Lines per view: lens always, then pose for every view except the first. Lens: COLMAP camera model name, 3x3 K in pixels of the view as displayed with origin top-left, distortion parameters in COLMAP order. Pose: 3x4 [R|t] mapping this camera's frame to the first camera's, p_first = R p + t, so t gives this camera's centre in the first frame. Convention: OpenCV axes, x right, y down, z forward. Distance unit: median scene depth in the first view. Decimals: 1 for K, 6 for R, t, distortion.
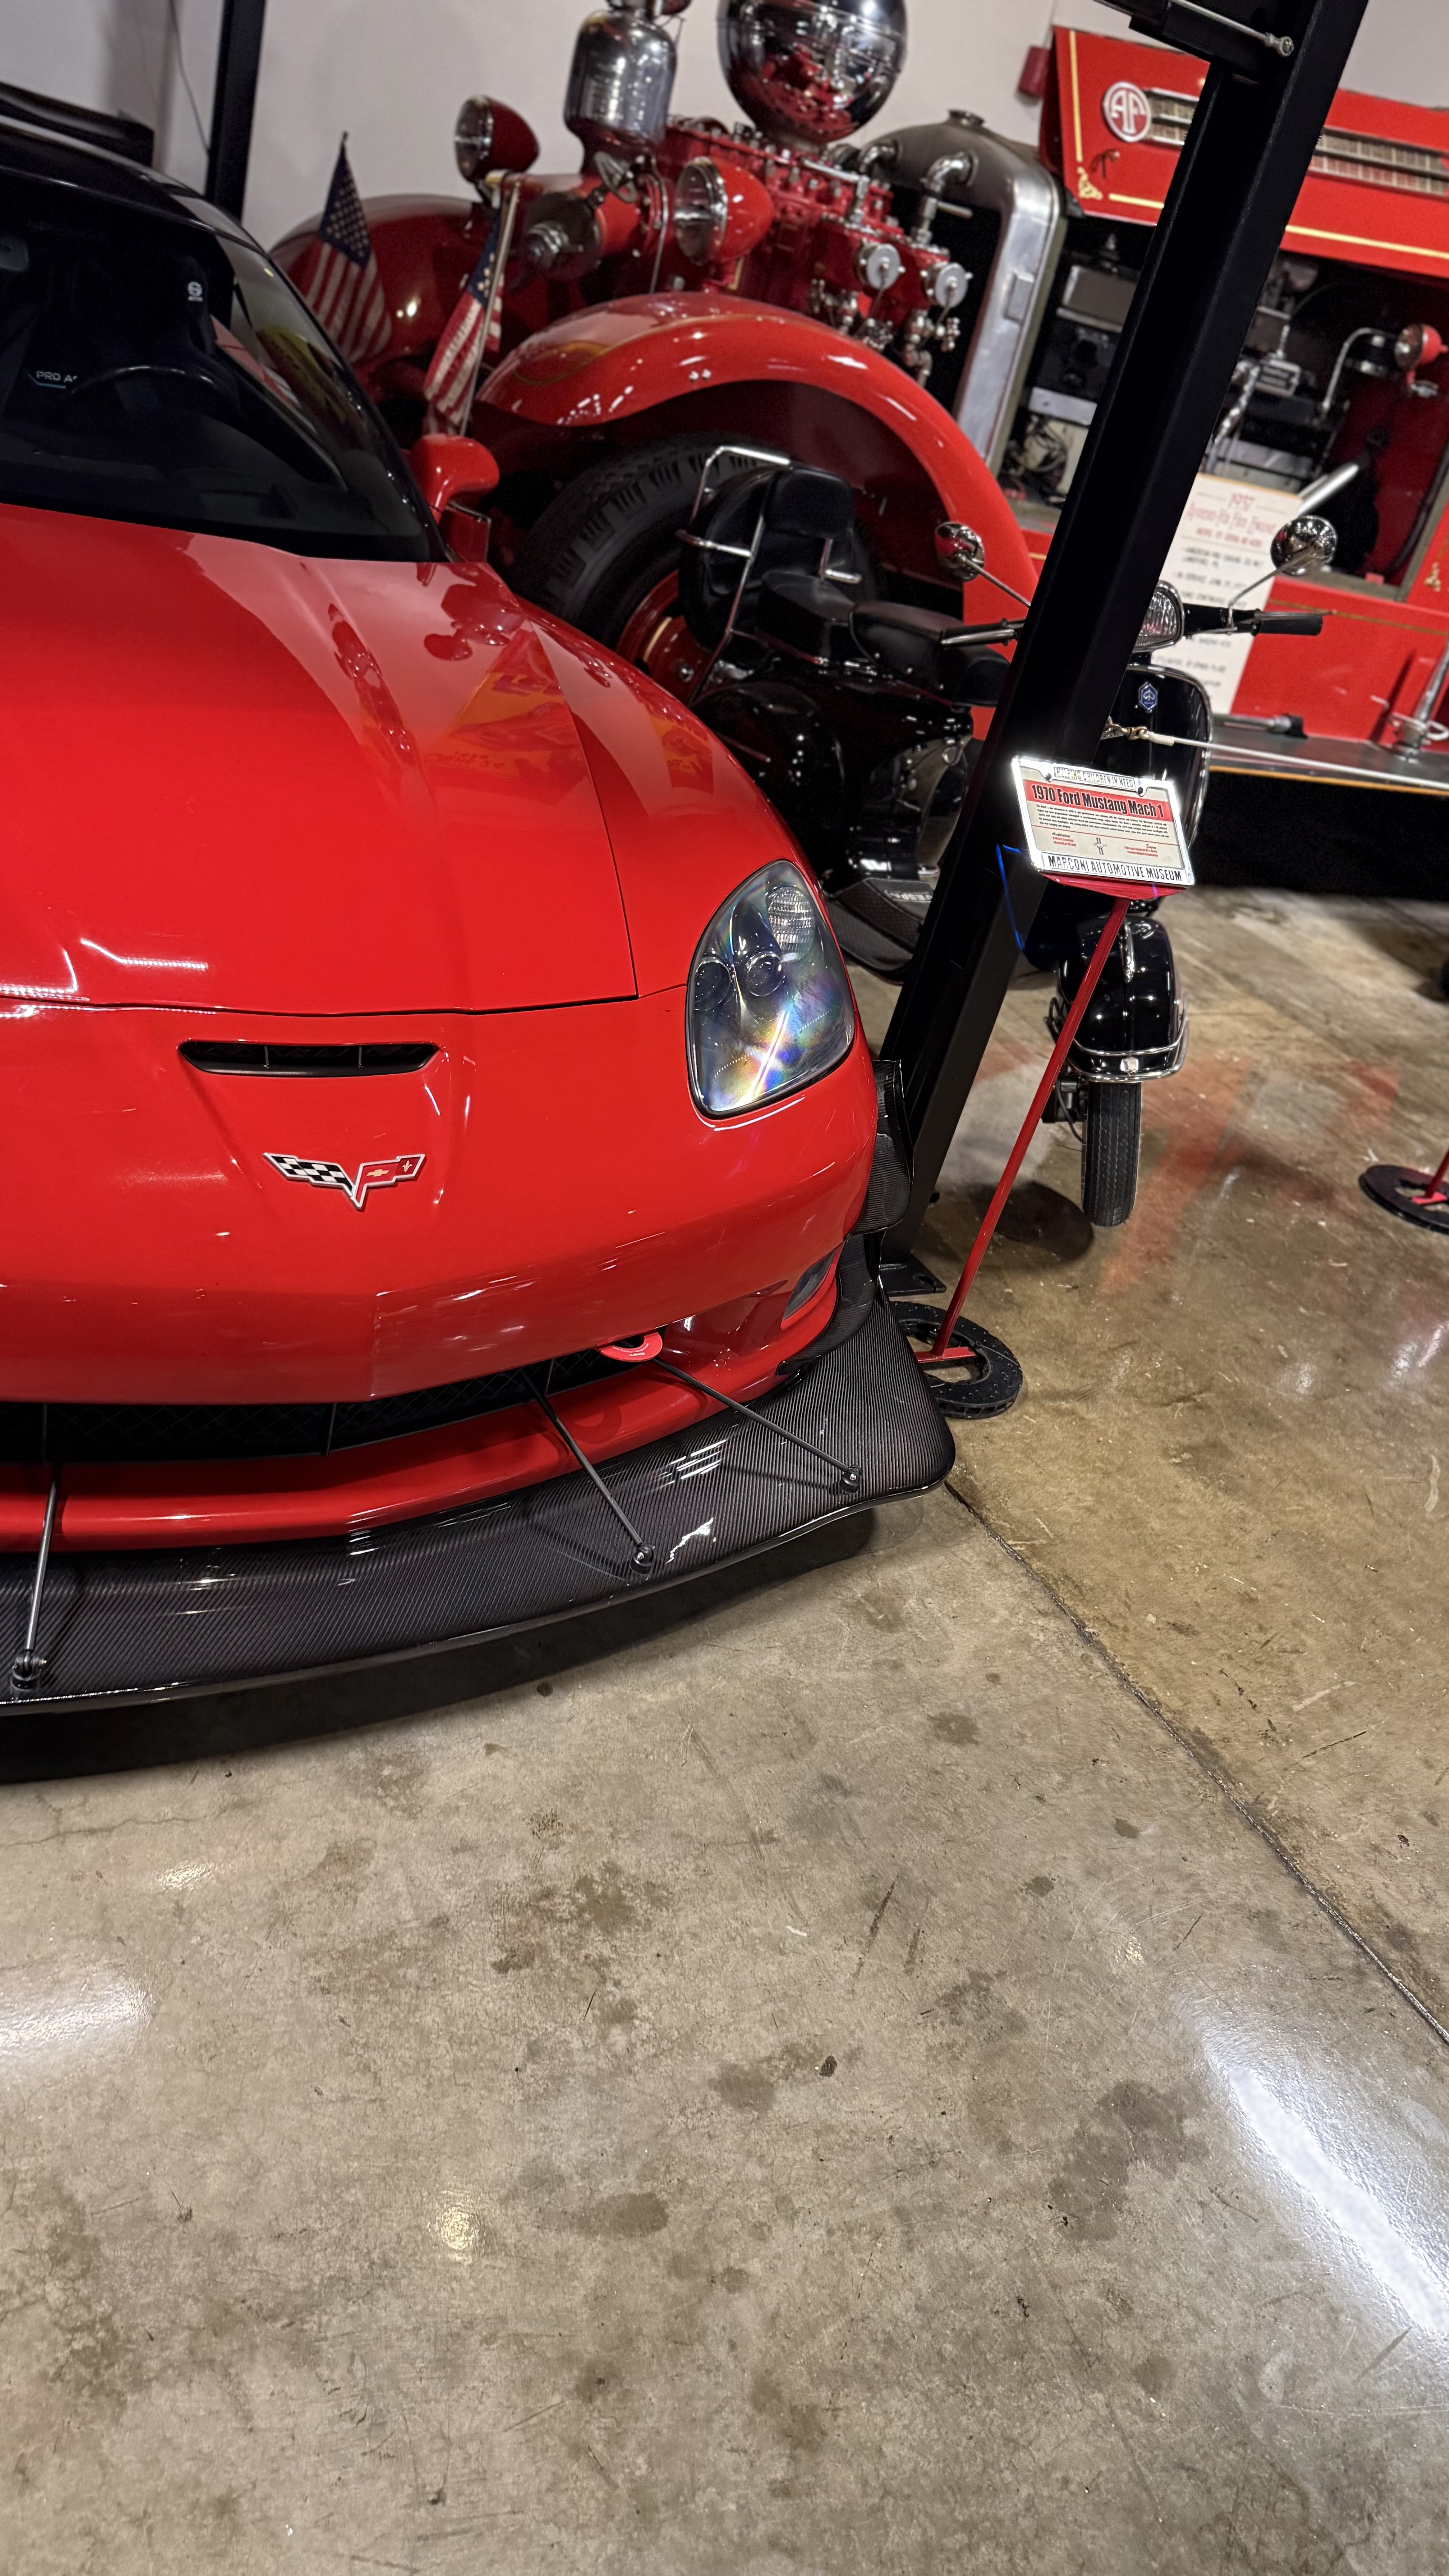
lens RADIAL K [[1819.5, 0, 724.5], [0, 1819.5, 1288.0], [0, 0, 1]] dist [0.095750, -0.132436]
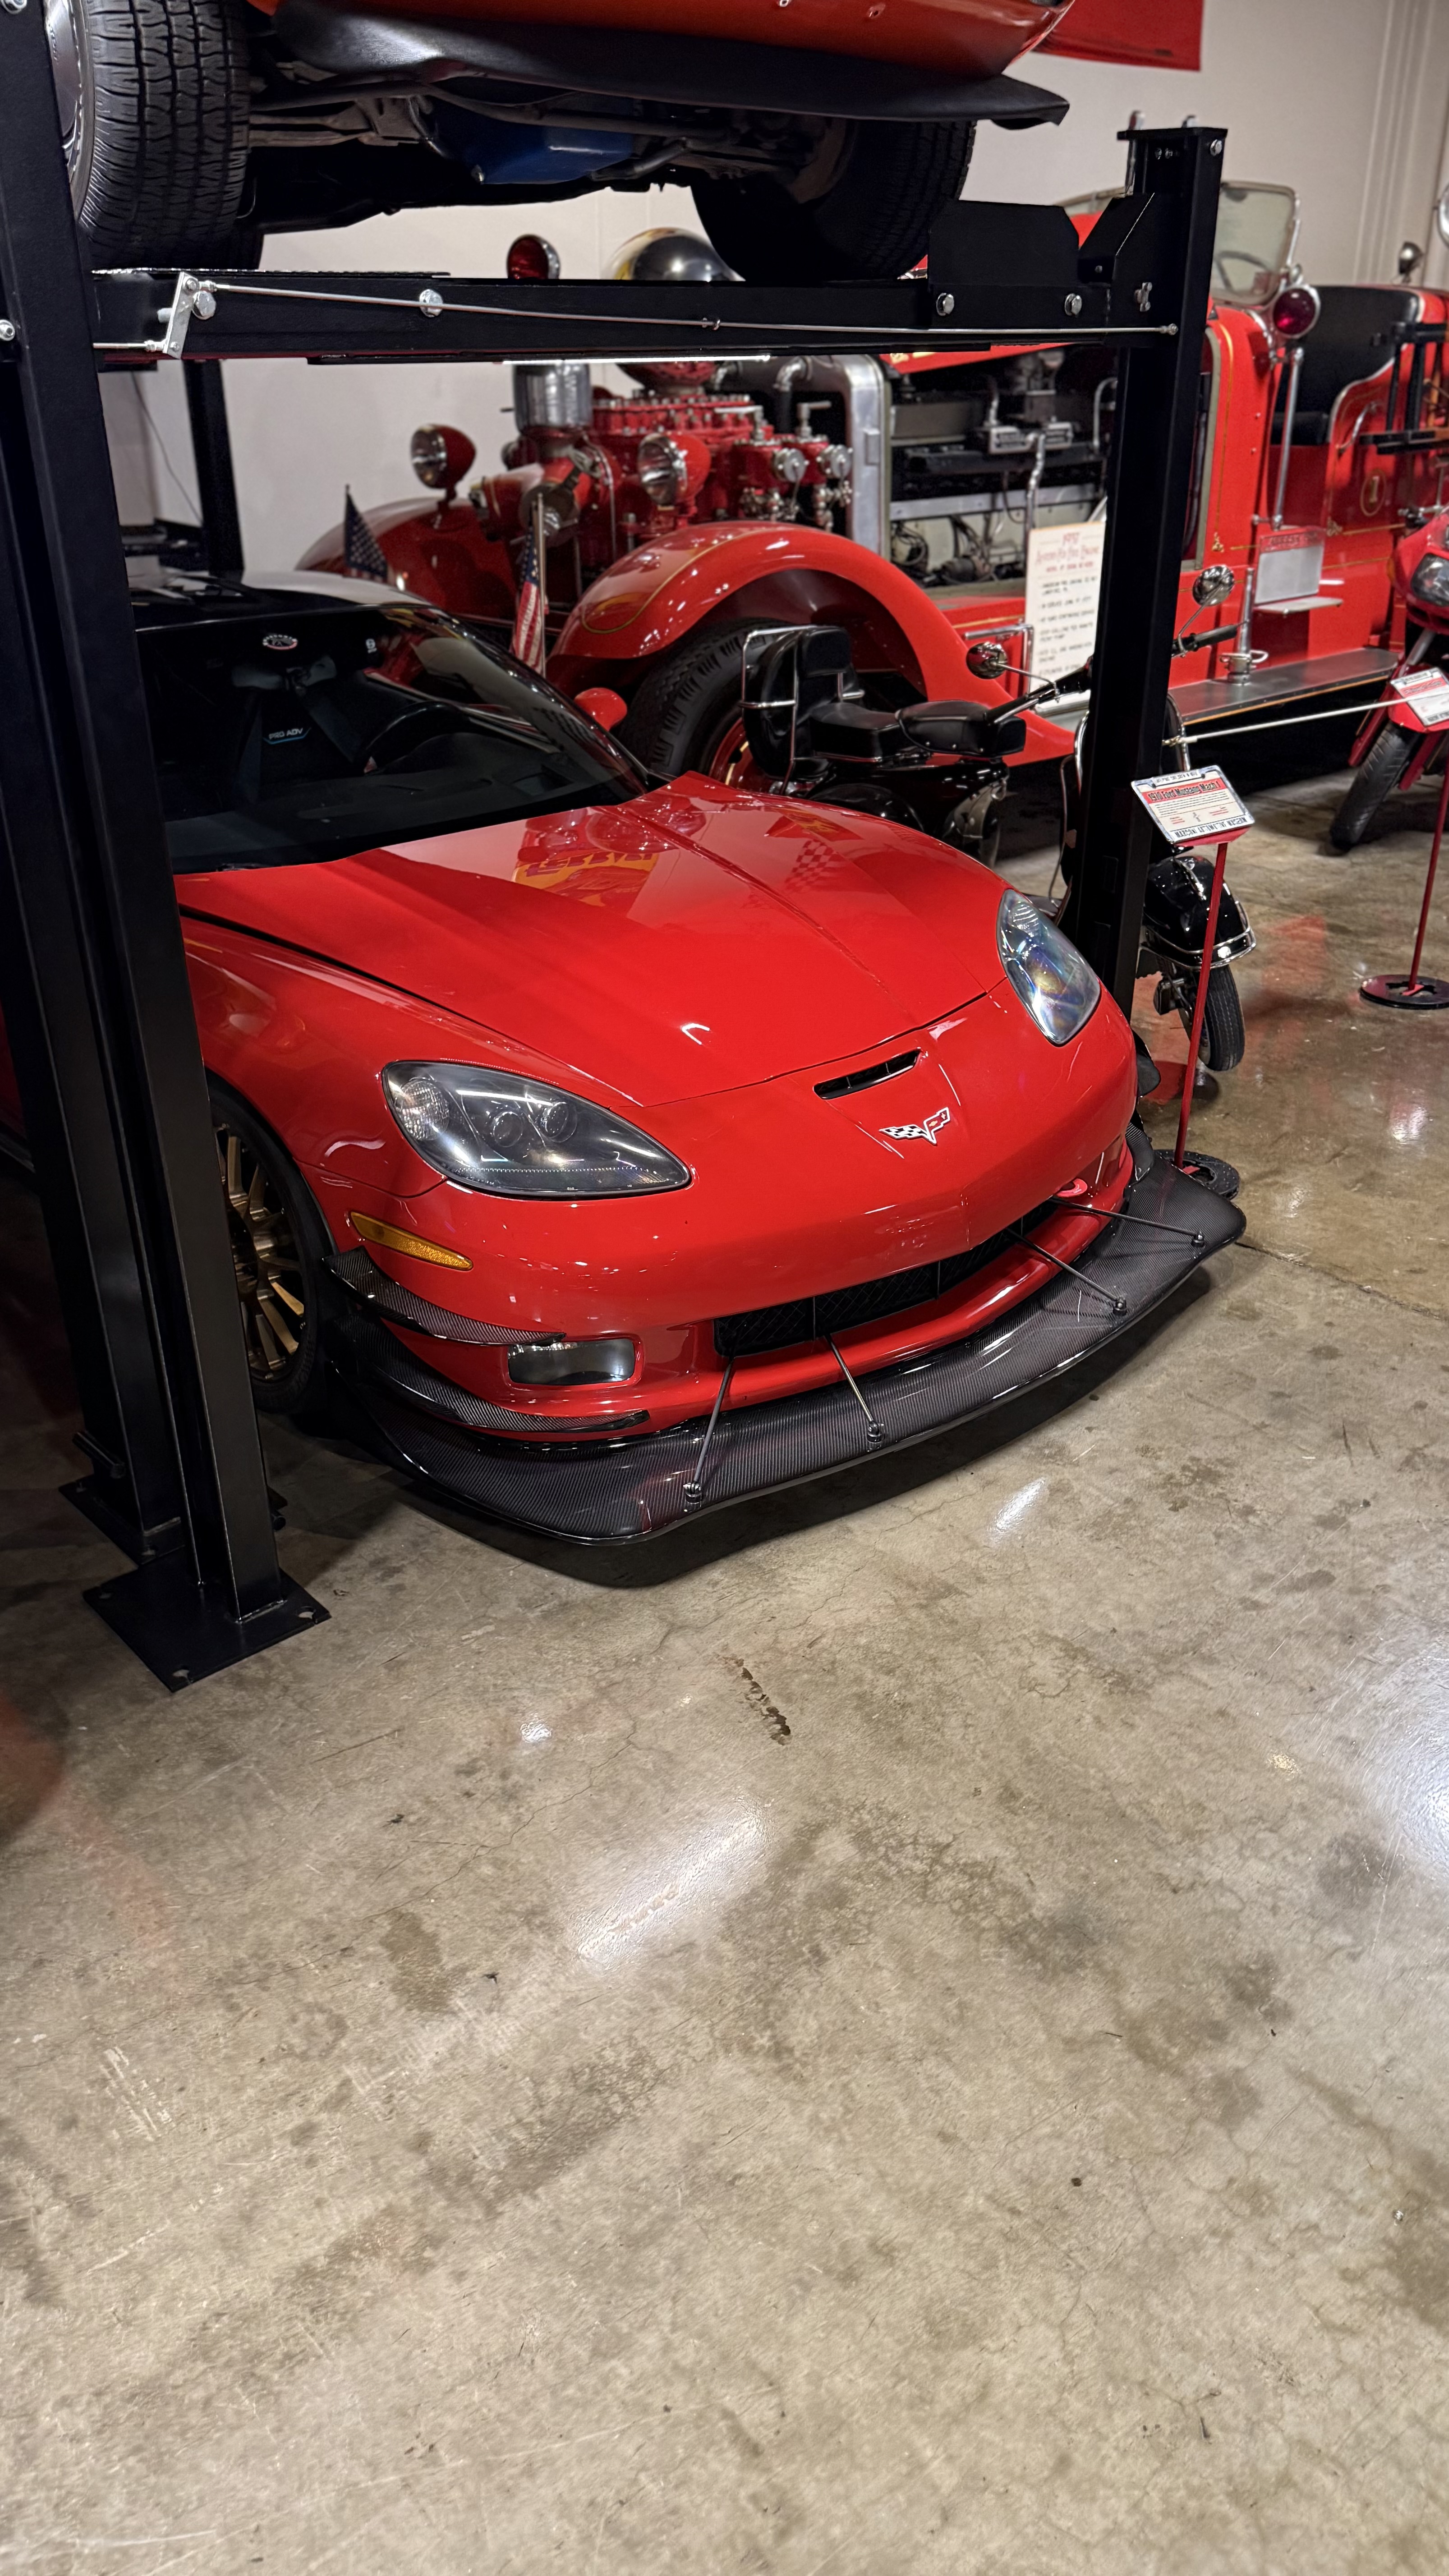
lens RADIAL K [[1777.4, 0, 700.6], [0, 1777.4, 1282.5], [0, 0, 1]] dist [0.066400, -0.063767]
pose [[0.948626, -0.314605, 0.033668, -0.215307], [0.315514, 0.948557, -0.026265, 0.023649], [-0.023672, 0.035539, 0.999088, -0.288262]]
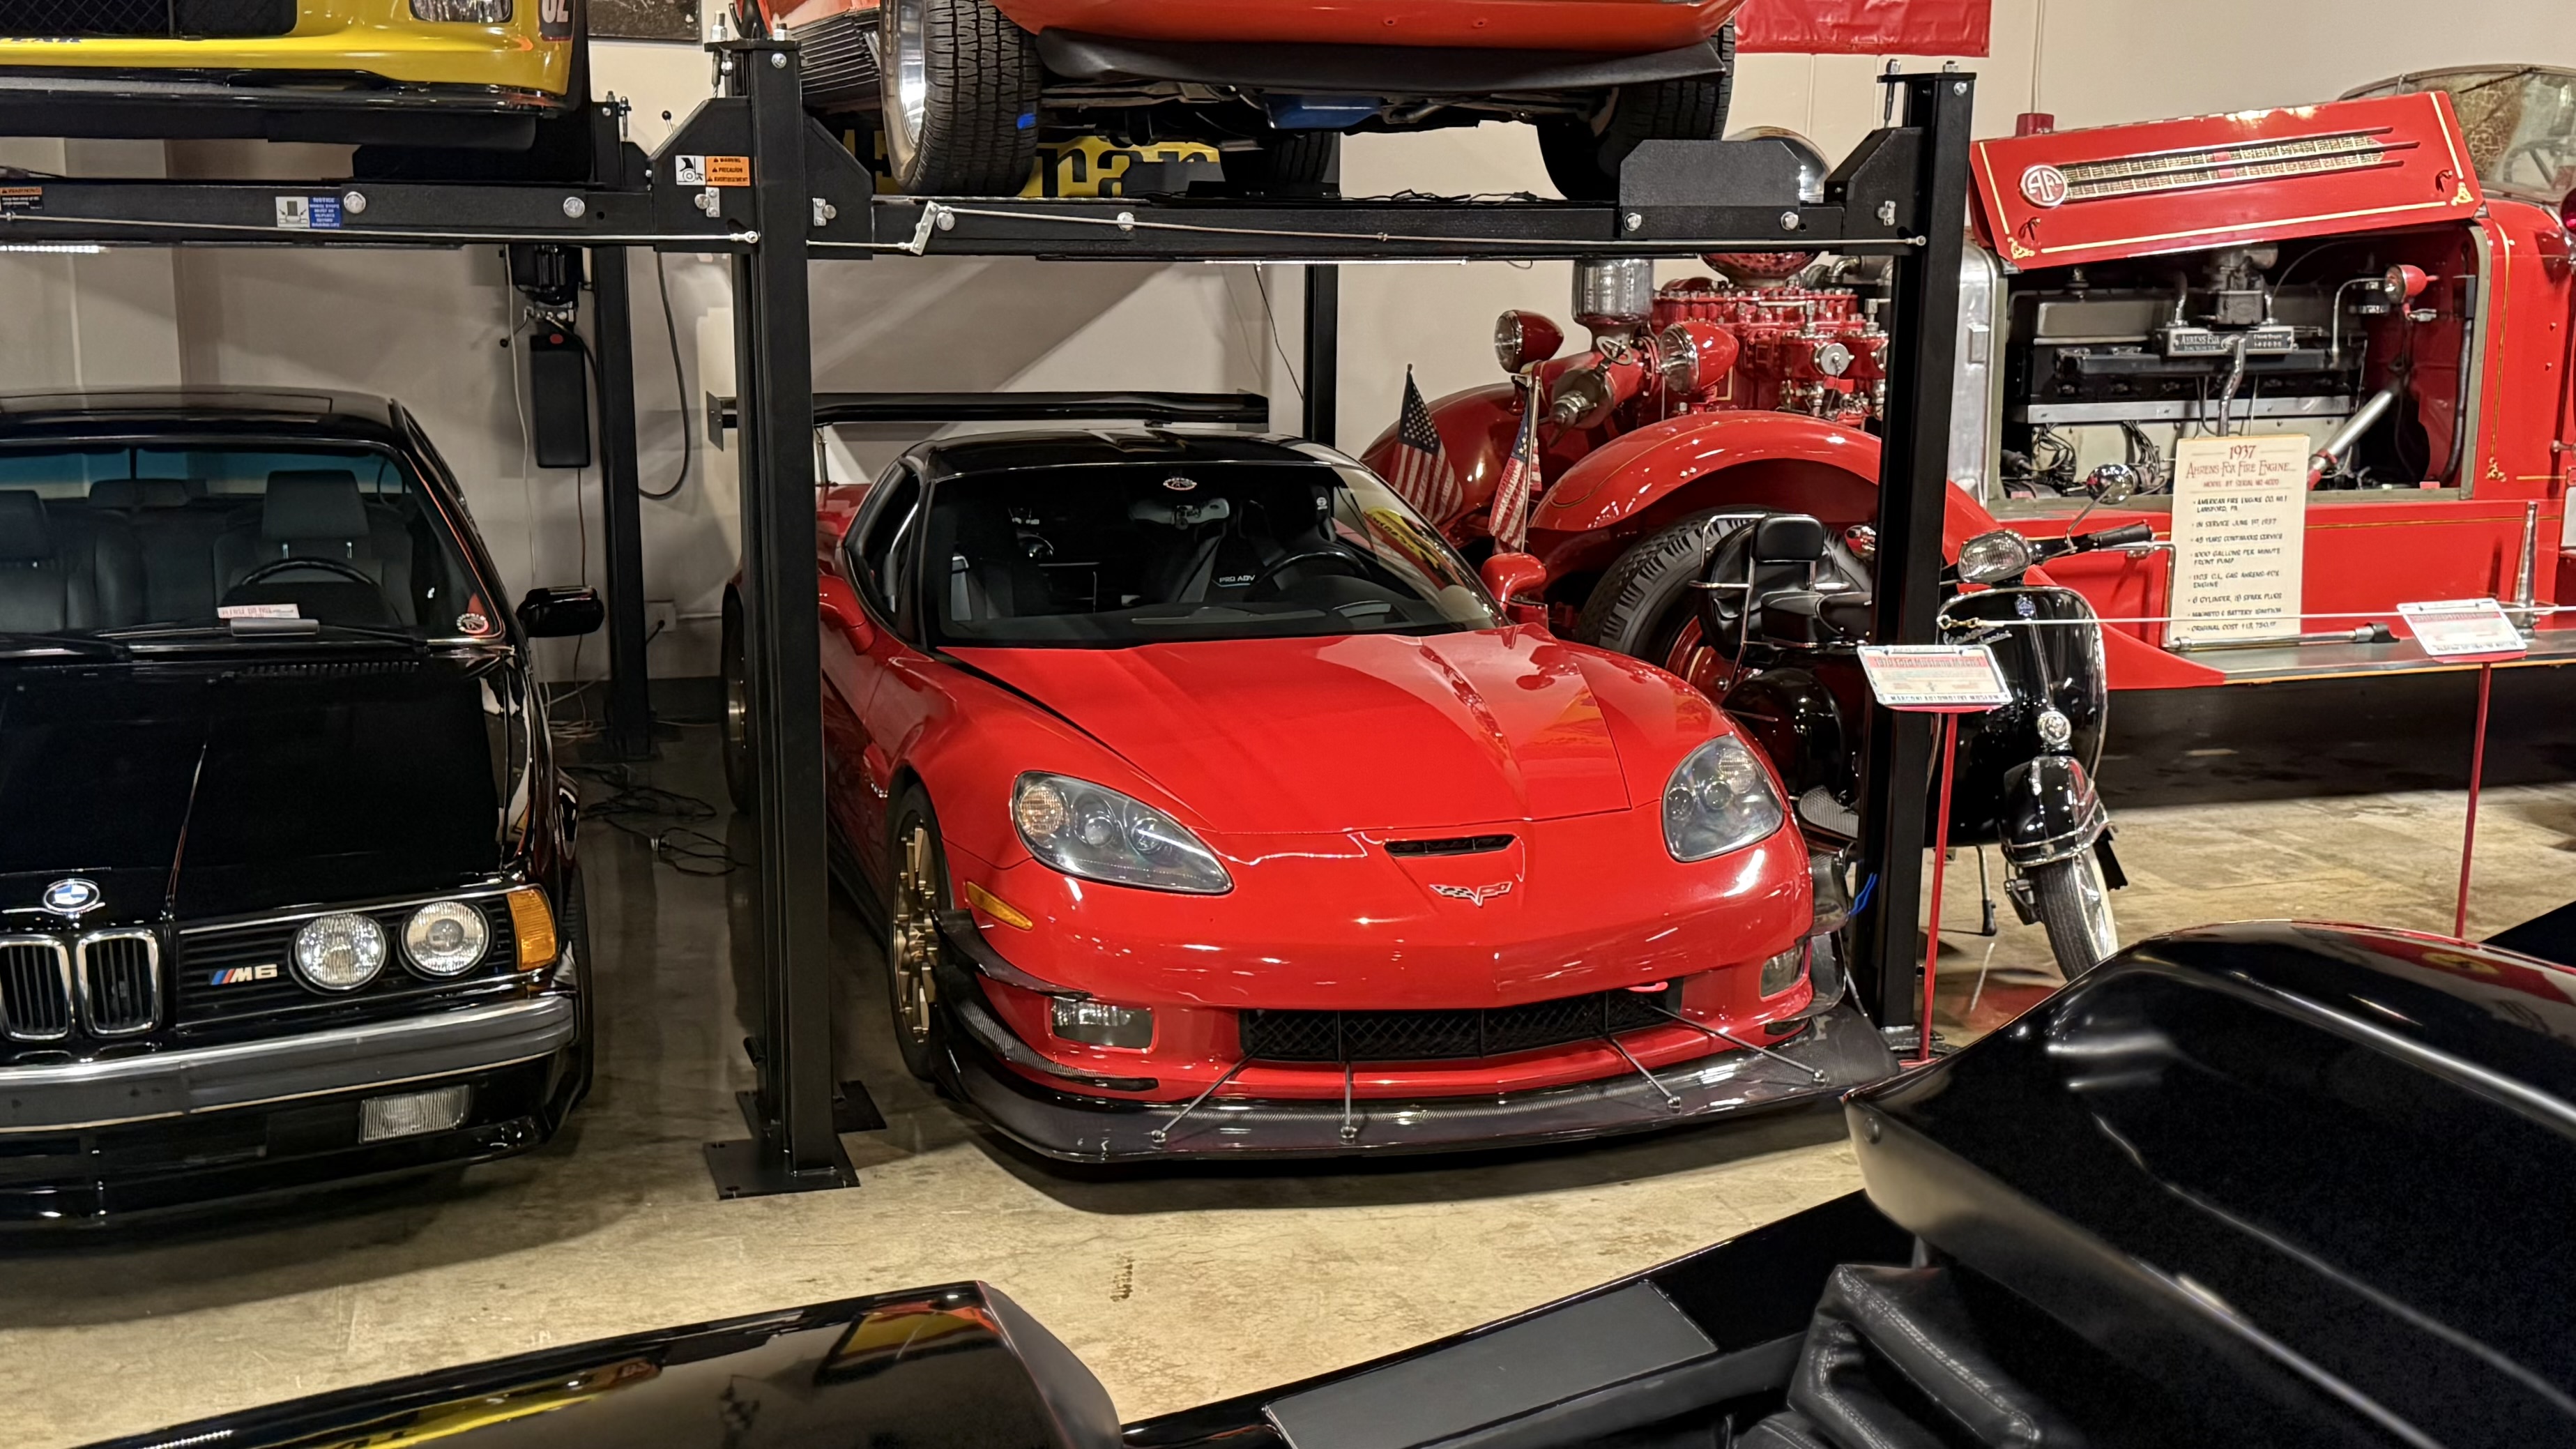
lens RADIAL K [[2613.0, 0, 1237.2], [0, 2613.0, 829.2], [0, 0, 1]] dist [0.205128, -0.355210]
pose [[0.943062, -0.189470, -0.273379, 0.137778], [0.087814, 0.934564, -0.344789, 0.339760], [0.320817, 0.301151, 0.897989, -0.667208]]
